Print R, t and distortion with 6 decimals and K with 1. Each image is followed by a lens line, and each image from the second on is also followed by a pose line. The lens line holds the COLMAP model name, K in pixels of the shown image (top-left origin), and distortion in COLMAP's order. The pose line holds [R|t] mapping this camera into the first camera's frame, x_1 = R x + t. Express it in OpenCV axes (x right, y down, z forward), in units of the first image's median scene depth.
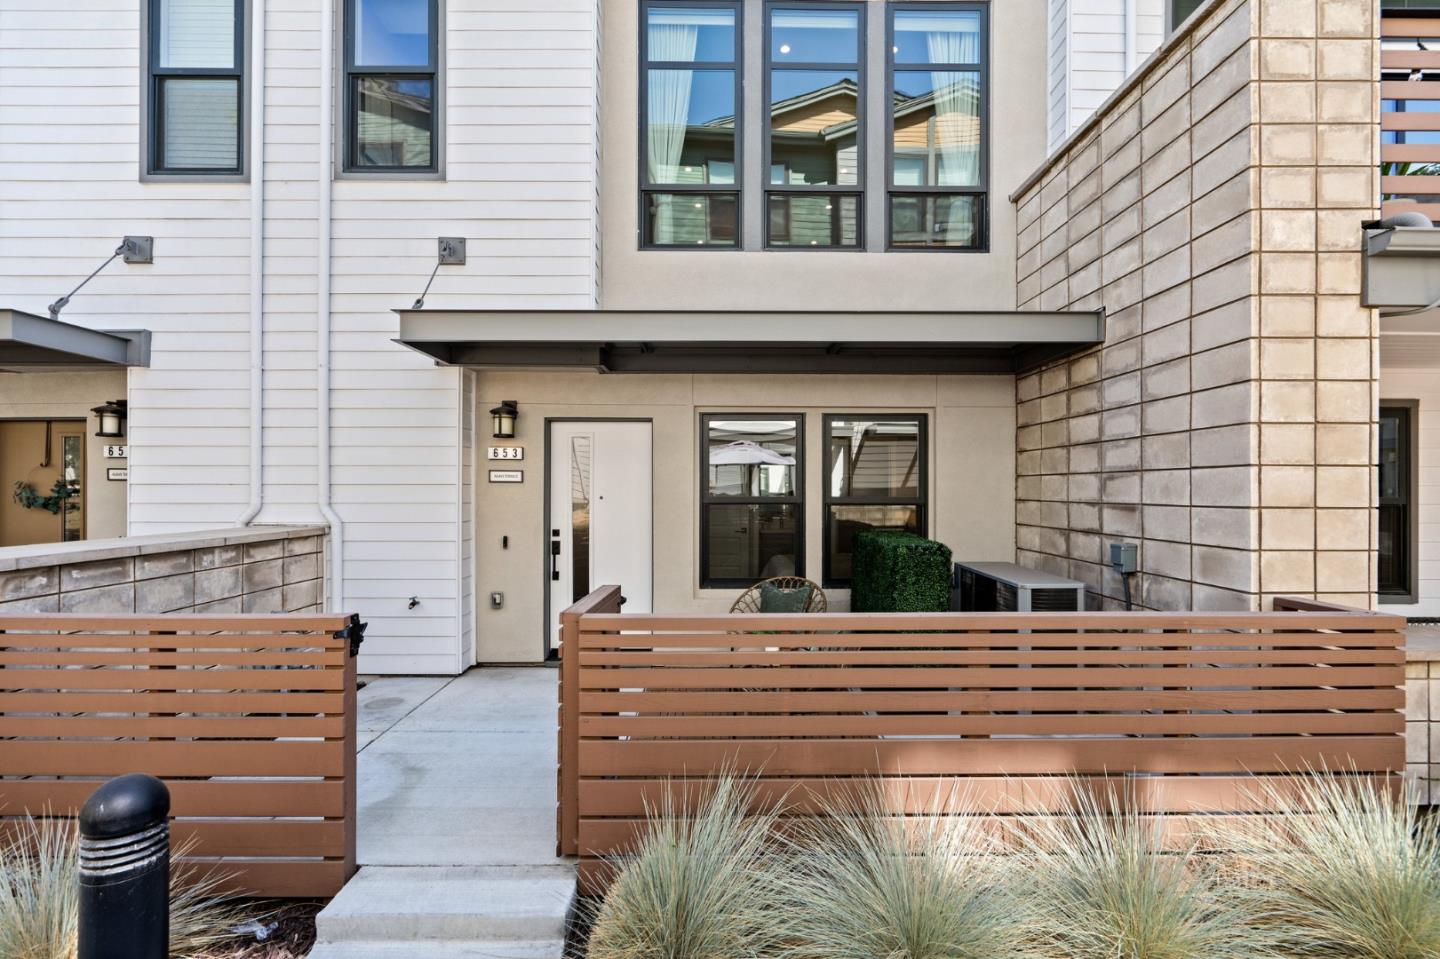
lens RADIAL K [[658.4, 0, 721.2], [0, 658.4, 485.5], [0, 0, 1]] dist [0.003598, 0.000888]
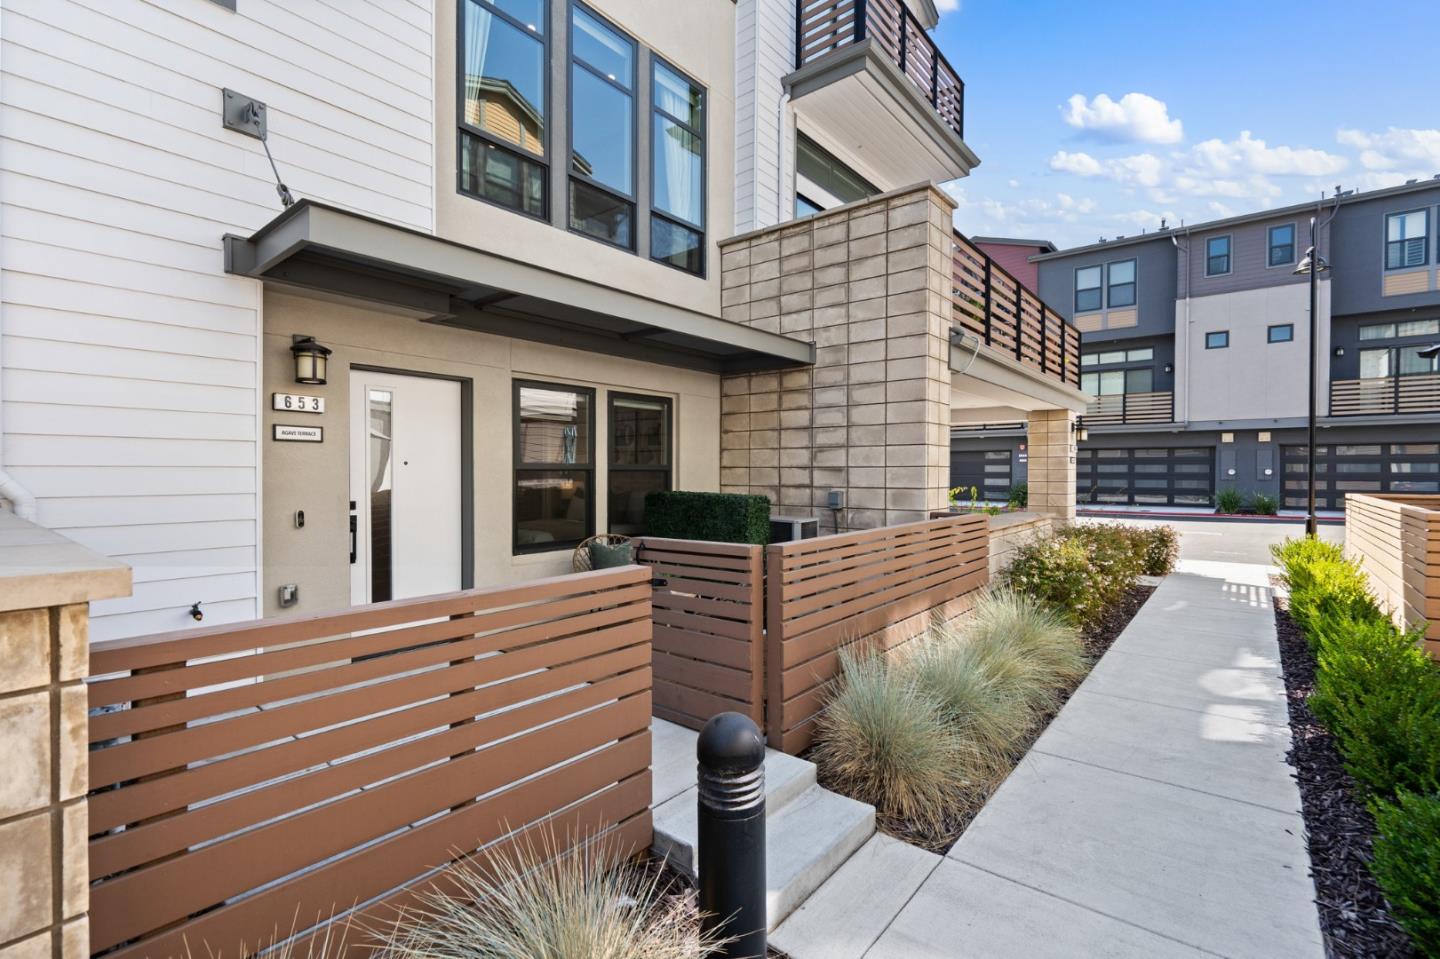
lens RADIAL K [[658.4, 0, 721.6], [0, 658.4, 477.3], [0, 0, 1]] dist [0.003598, 0.000888]
pose [[0.639628, -0.007397, 0.768649, -0.755765], [-0.004729, 0.999897, 0.013557, 0.030230], [-0.768670, -0.012307, 0.639527, 0.164929]]
